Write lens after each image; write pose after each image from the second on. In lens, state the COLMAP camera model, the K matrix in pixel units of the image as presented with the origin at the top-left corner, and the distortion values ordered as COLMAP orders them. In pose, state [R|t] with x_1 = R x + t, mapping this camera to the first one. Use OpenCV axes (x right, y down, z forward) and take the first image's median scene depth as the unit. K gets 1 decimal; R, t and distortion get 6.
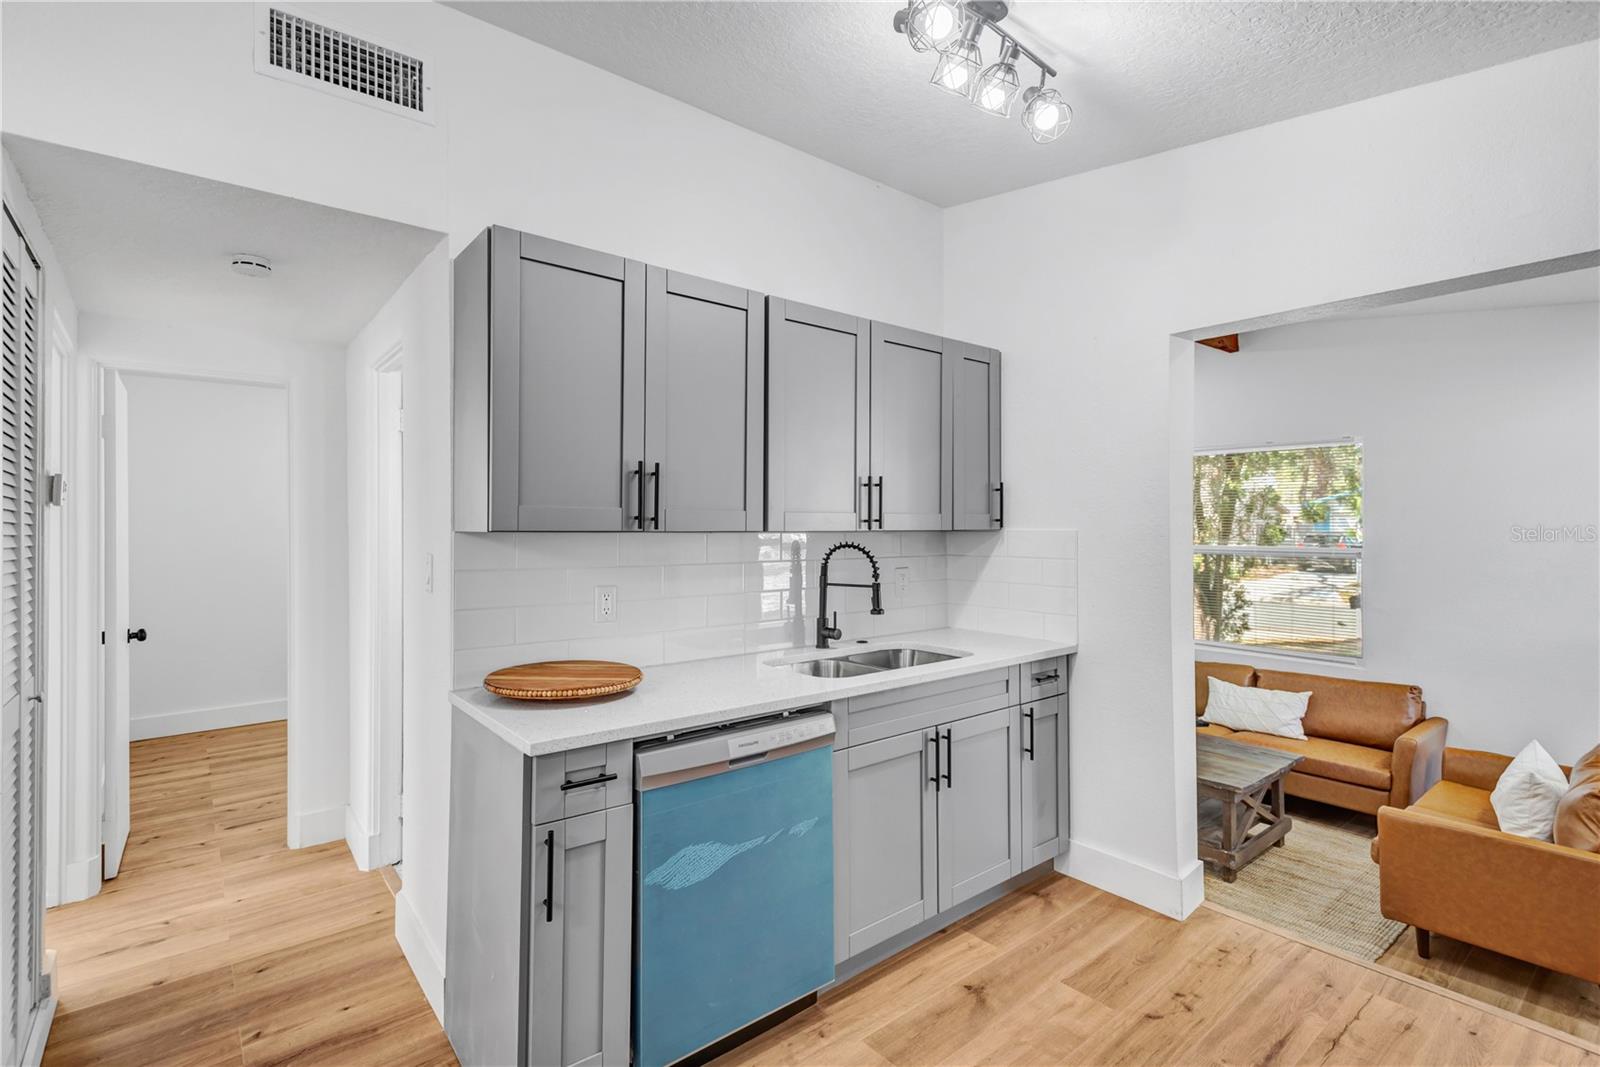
lens RADIAL K [[742.7, 0, 804.8], [0, 742.7, 524.1], [0, 0, 1]] dist [0.012275, -0.001796]
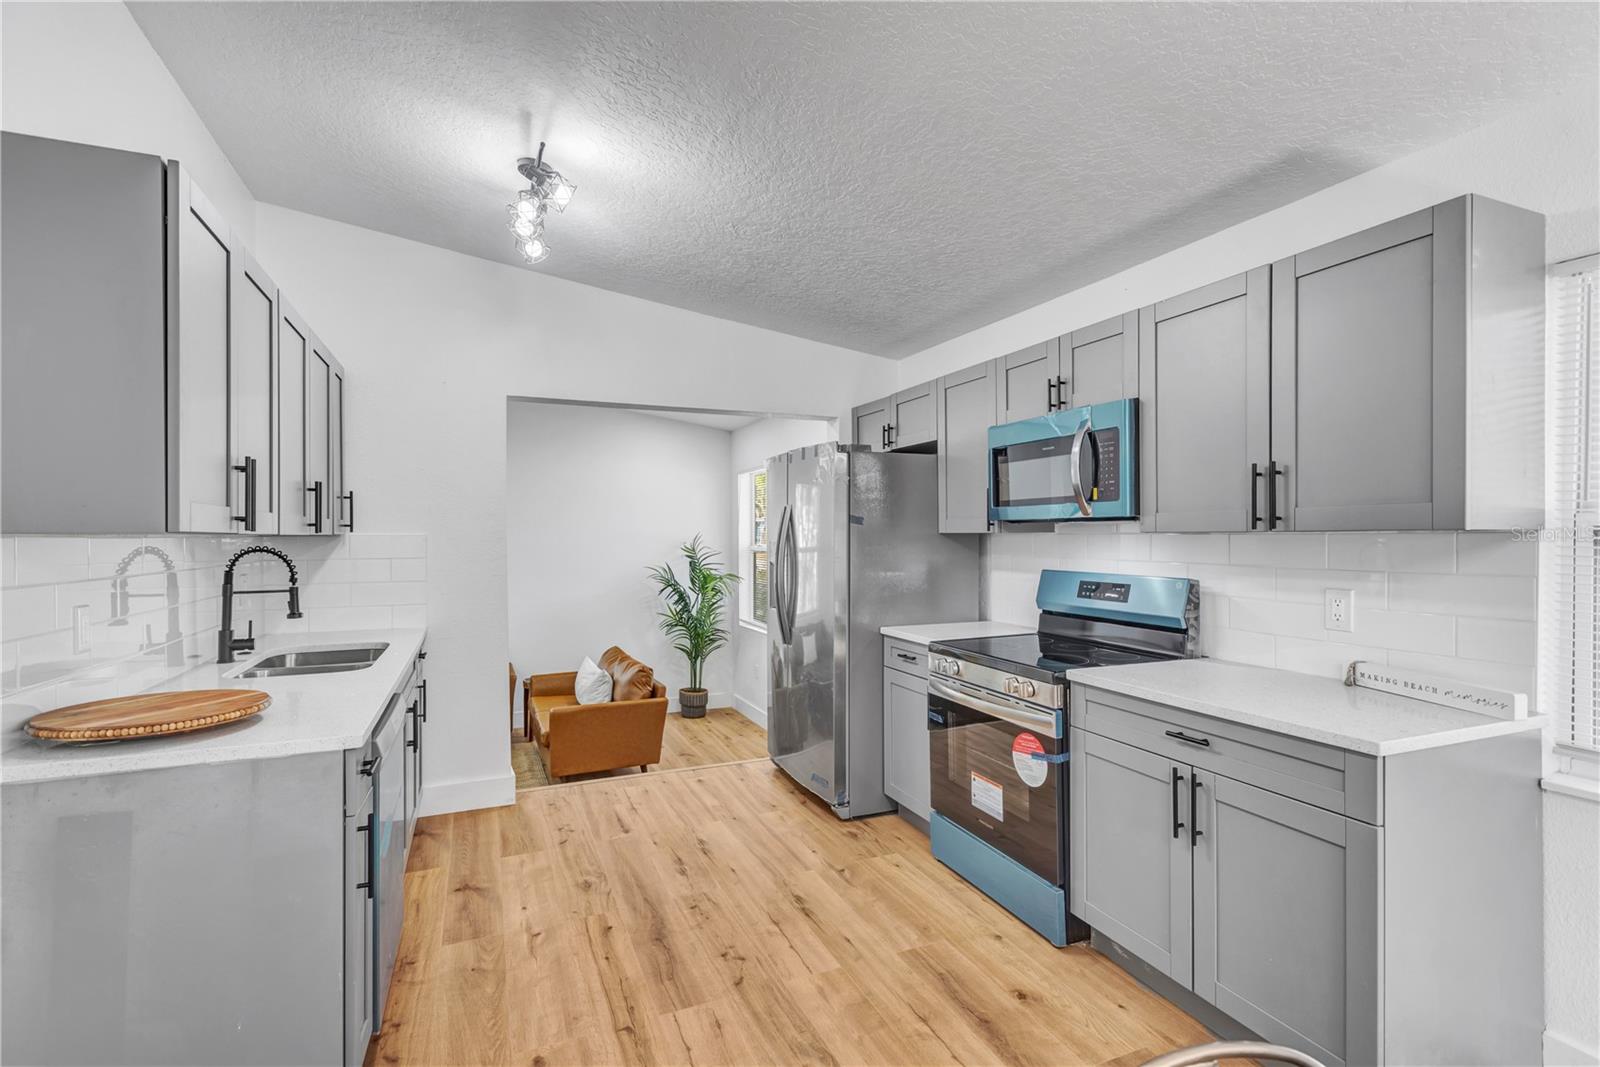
lens RADIAL K [[742.7, 0, 801.8], [0, 742.7, 536.9], [0, 0, 1]] dist [0.012275, -0.001796]
pose [[0.272736, 0.001374, 0.962088, -0.686269], [-0.007397, 0.999972, 0.000669, 0.005860], [-0.962061, -0.007299, 0.272739, 0.067349]]
